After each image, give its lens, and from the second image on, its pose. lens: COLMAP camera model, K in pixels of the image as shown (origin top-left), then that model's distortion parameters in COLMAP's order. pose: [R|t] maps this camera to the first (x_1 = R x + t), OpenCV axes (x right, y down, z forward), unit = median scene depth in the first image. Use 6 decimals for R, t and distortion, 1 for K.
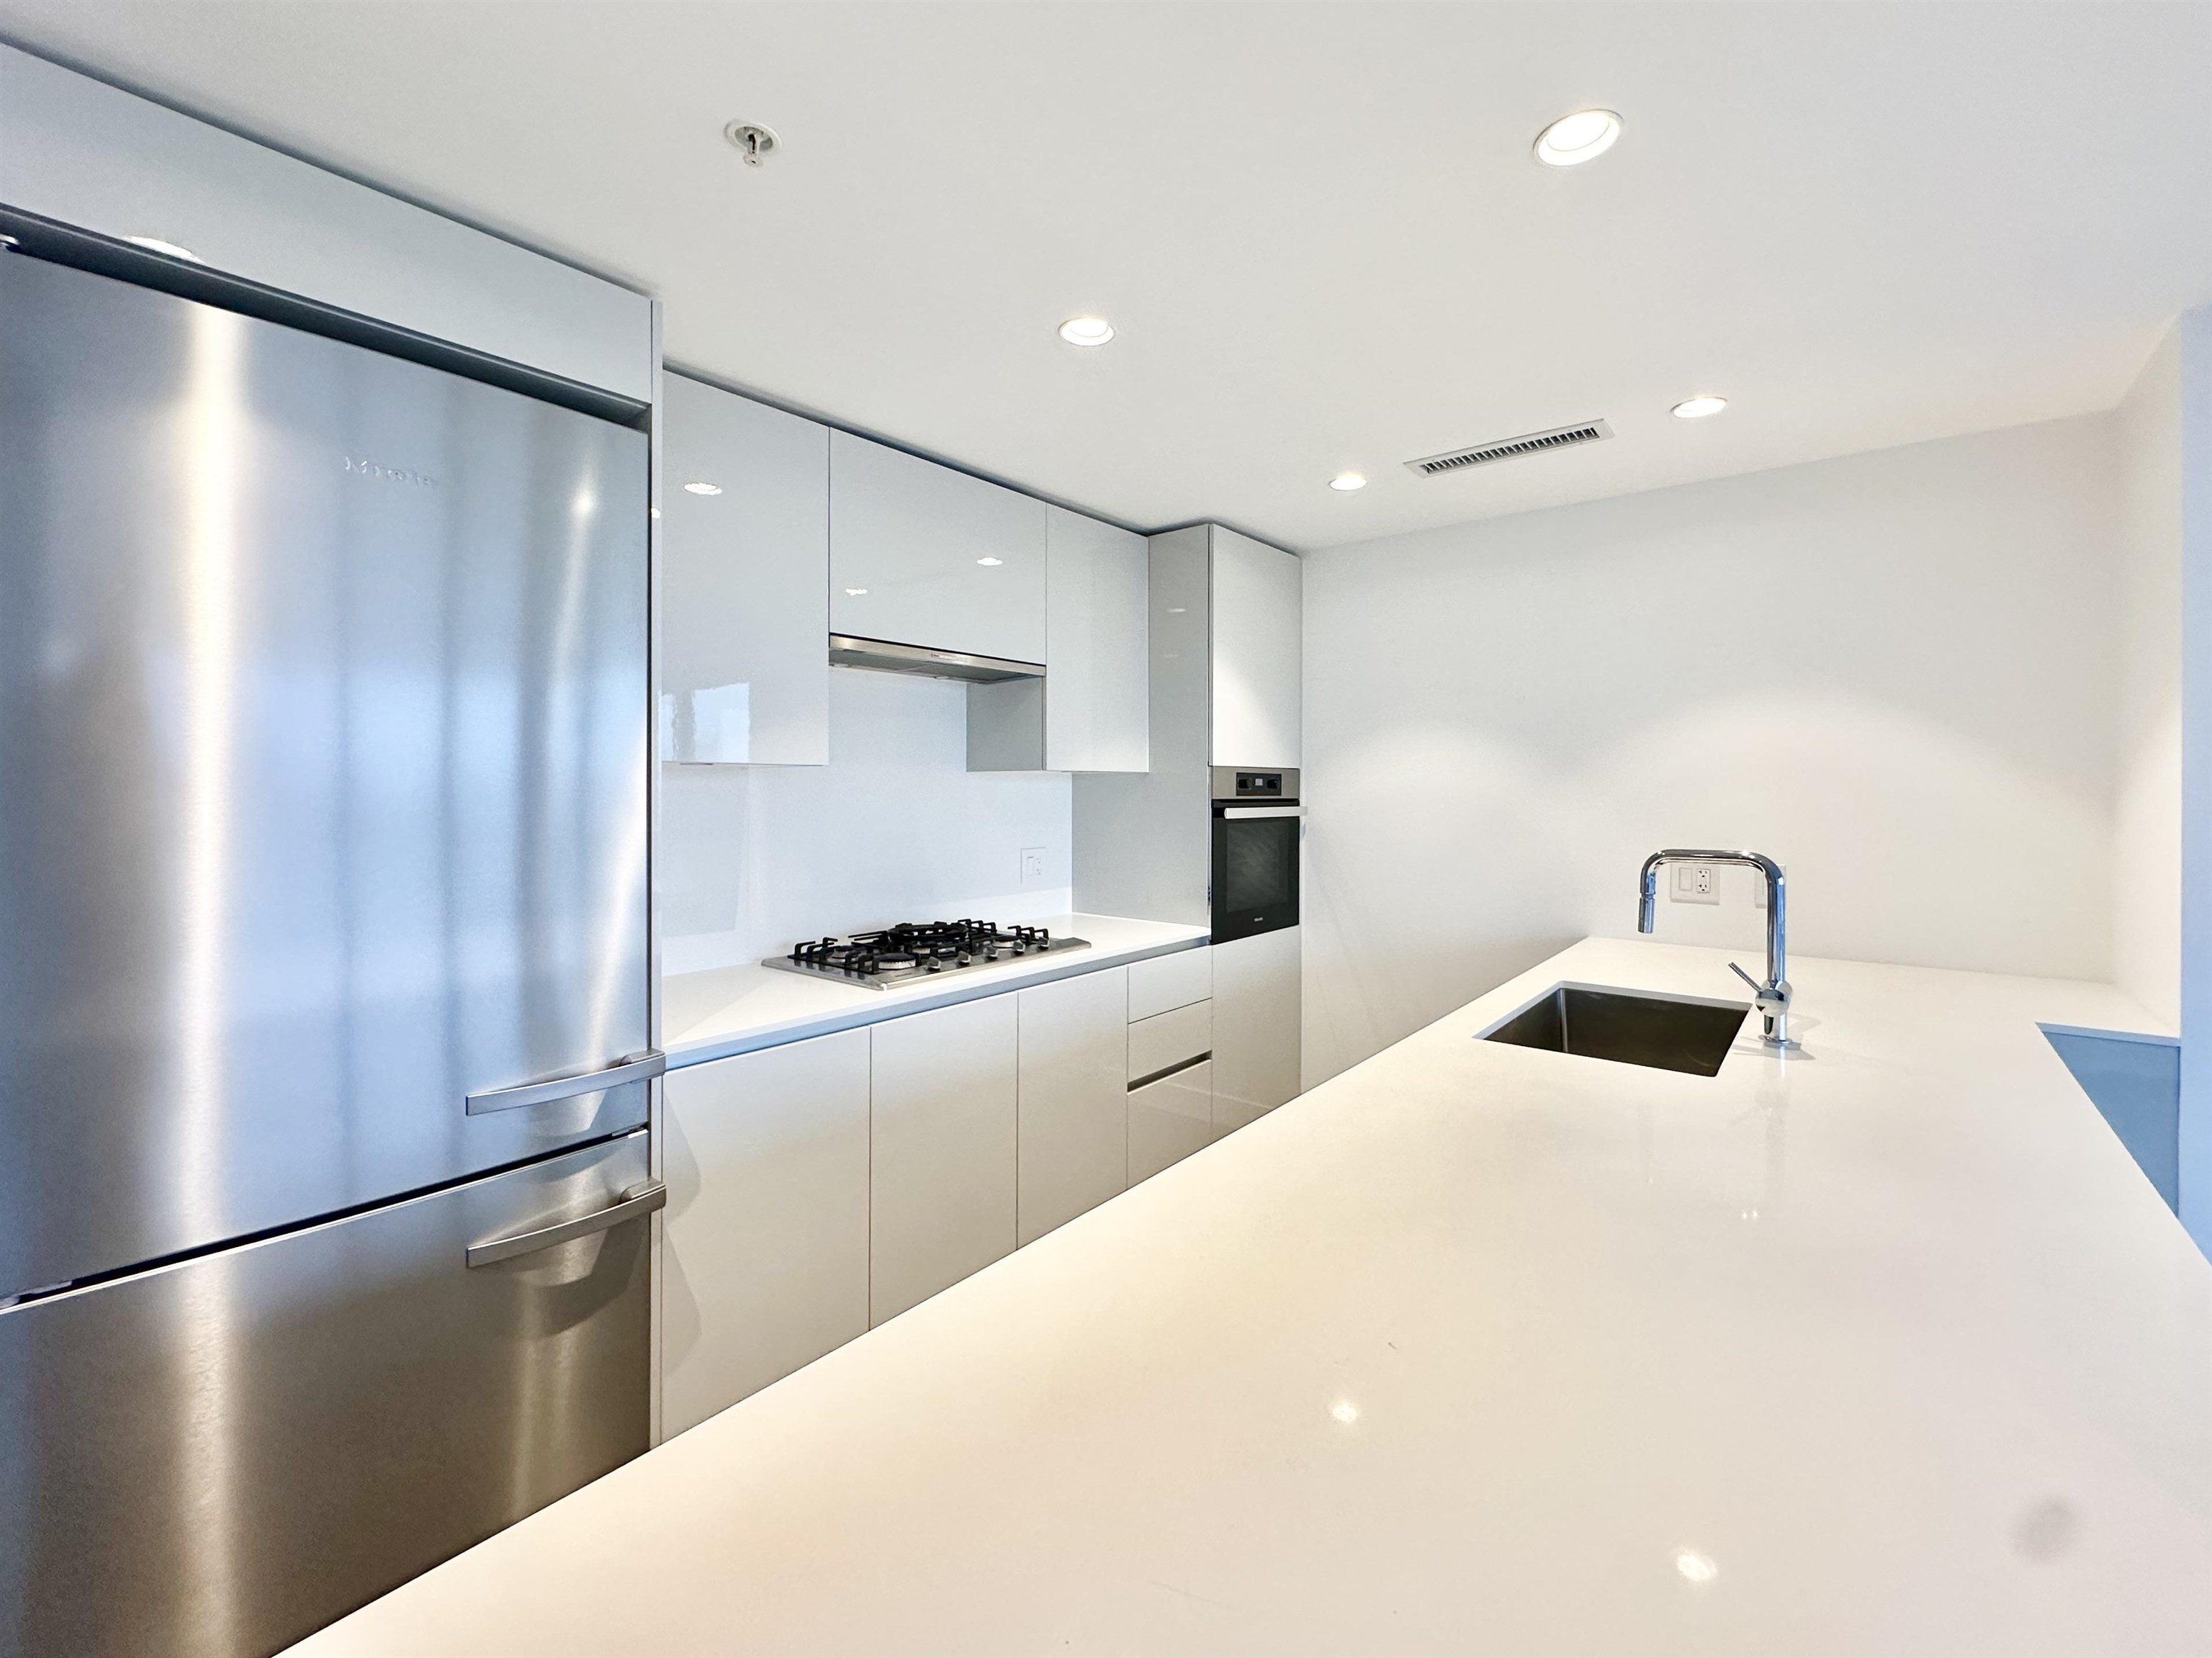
lens RADIAL K [[897.9, 0, 1111.6], [0, 897.9, 781.1], [0, 0, 1]] dist [0.002326, -0.000204]
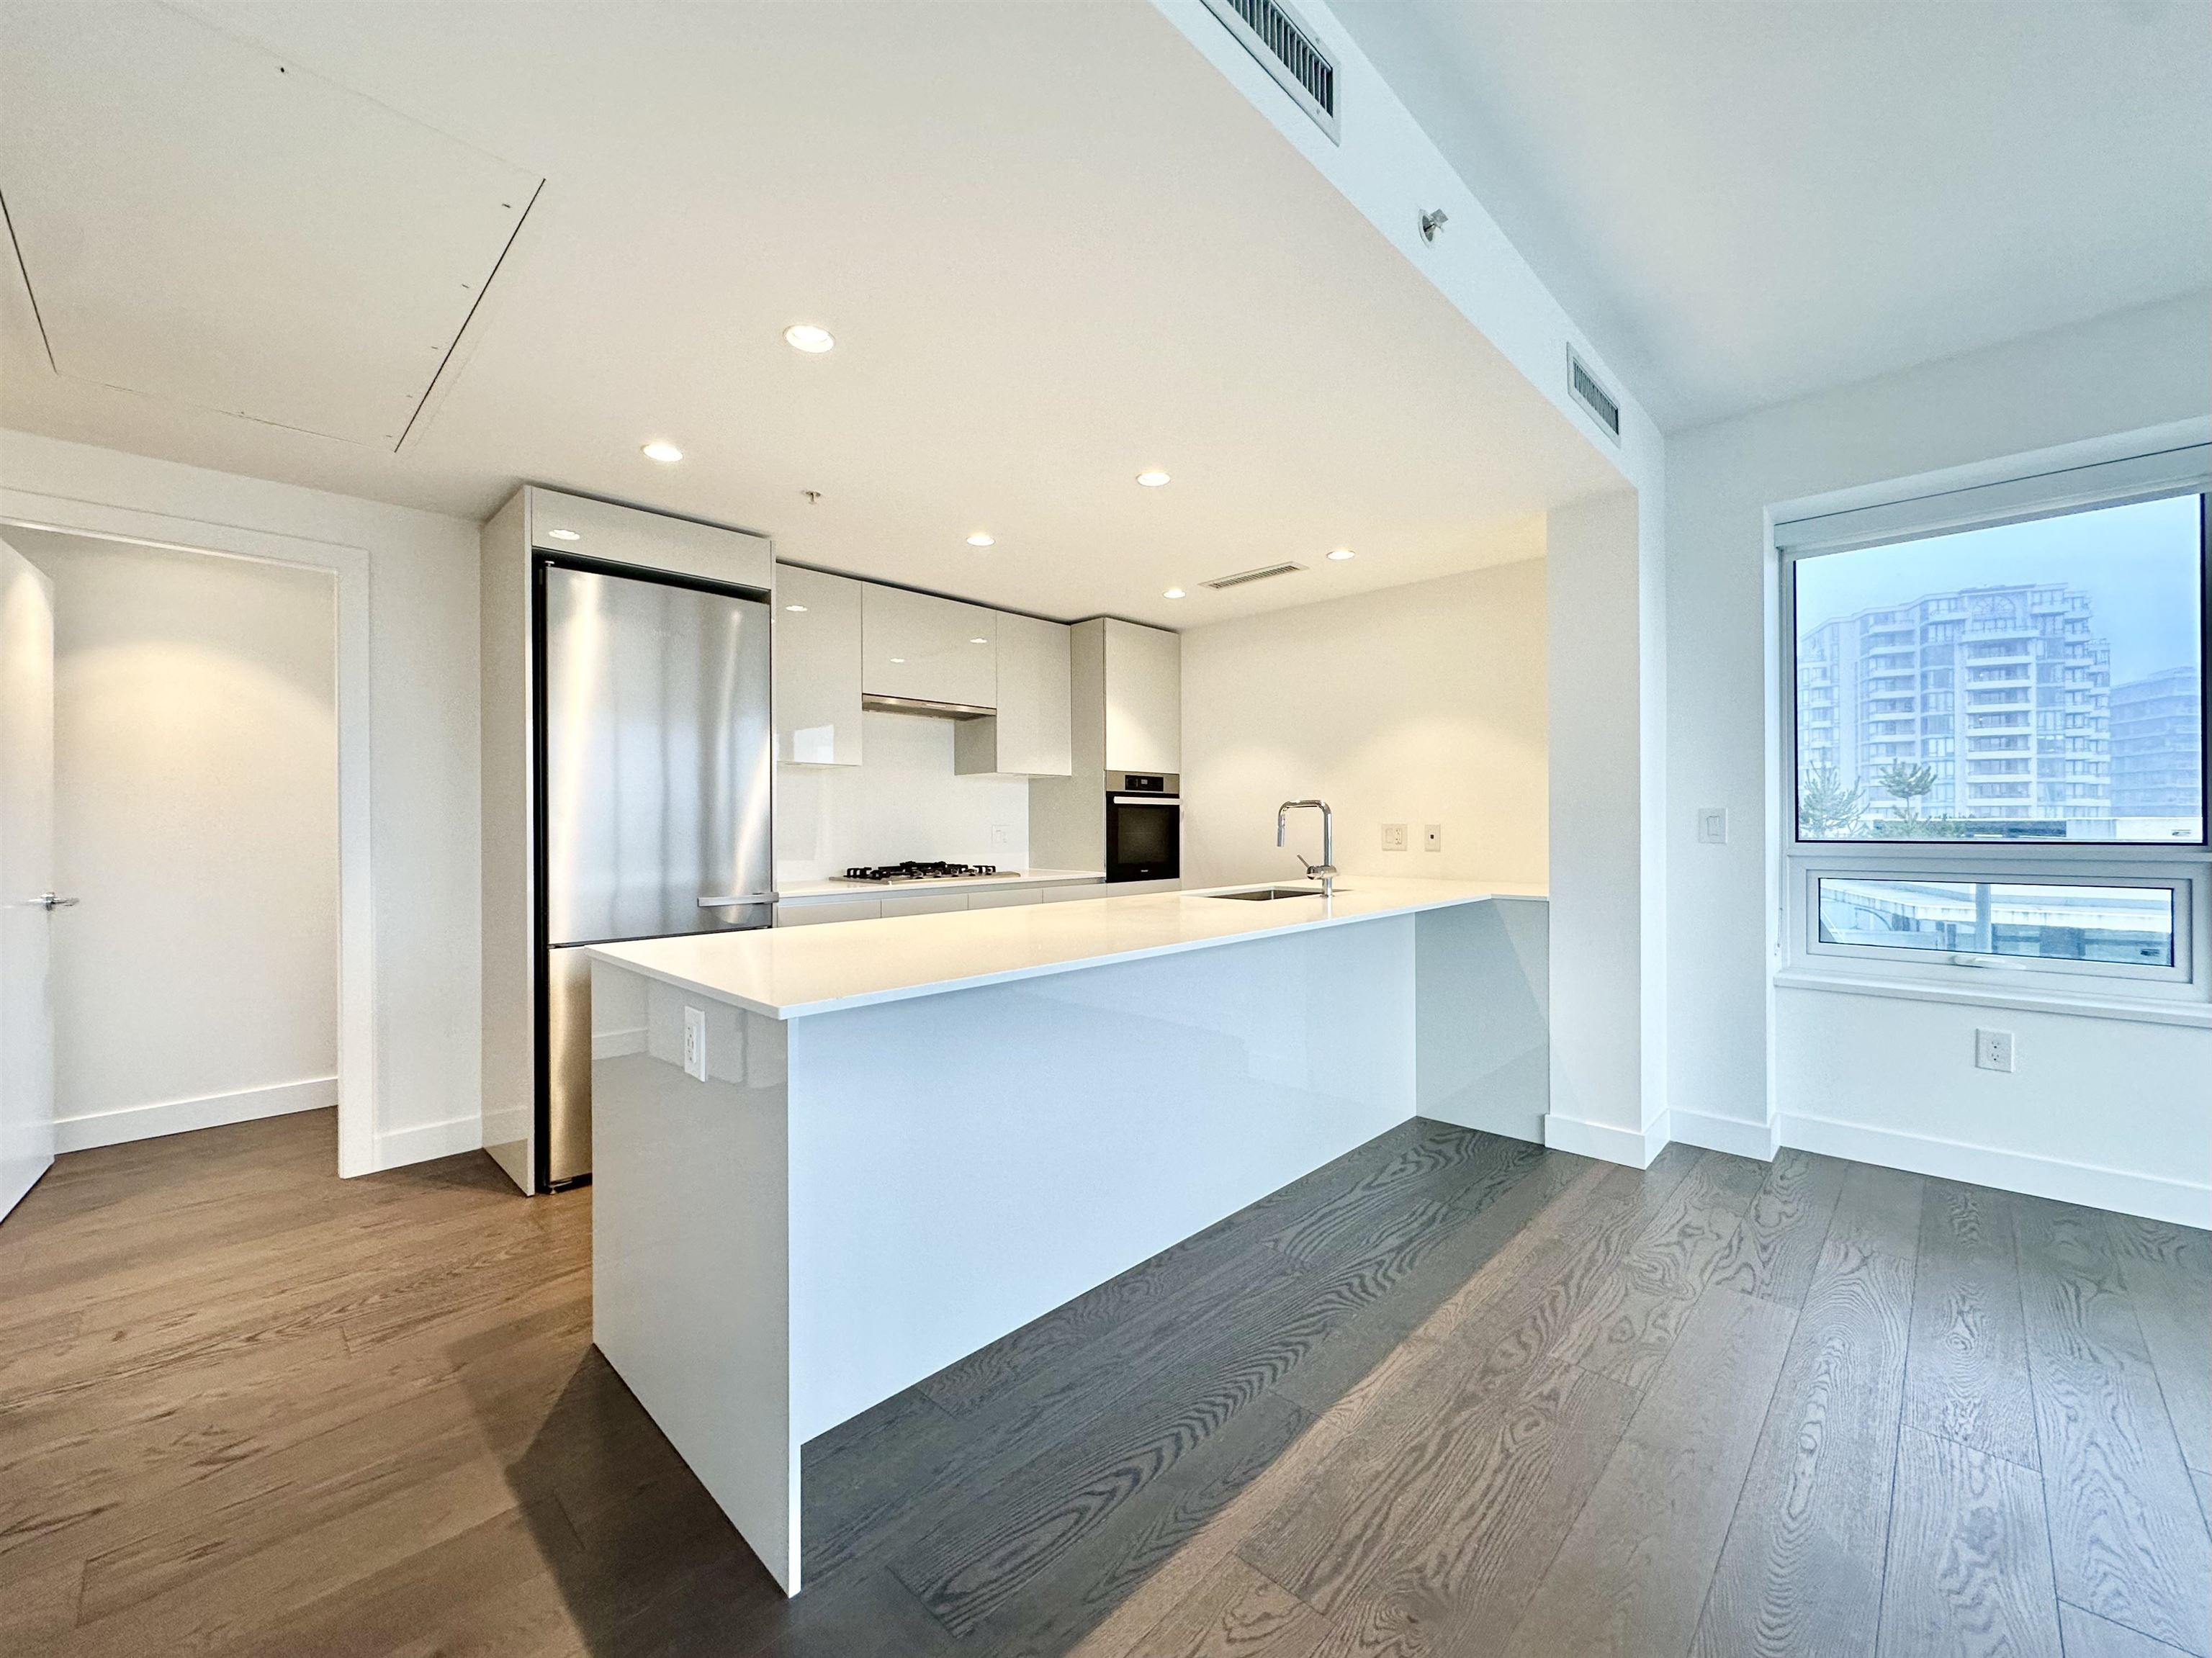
lens RADIAL K [[897.9, 0, 1103.4], [0, 897.9, 821.6], [0, 0, 1]] dist [0.002326, -0.000204]
pose [[0.994114, -0.004482, -0.108244, 0.280097], [0.004433, 0.999990, -0.000693, 0.075318], [0.108246, 0.000210, 0.994124, -0.579063]]
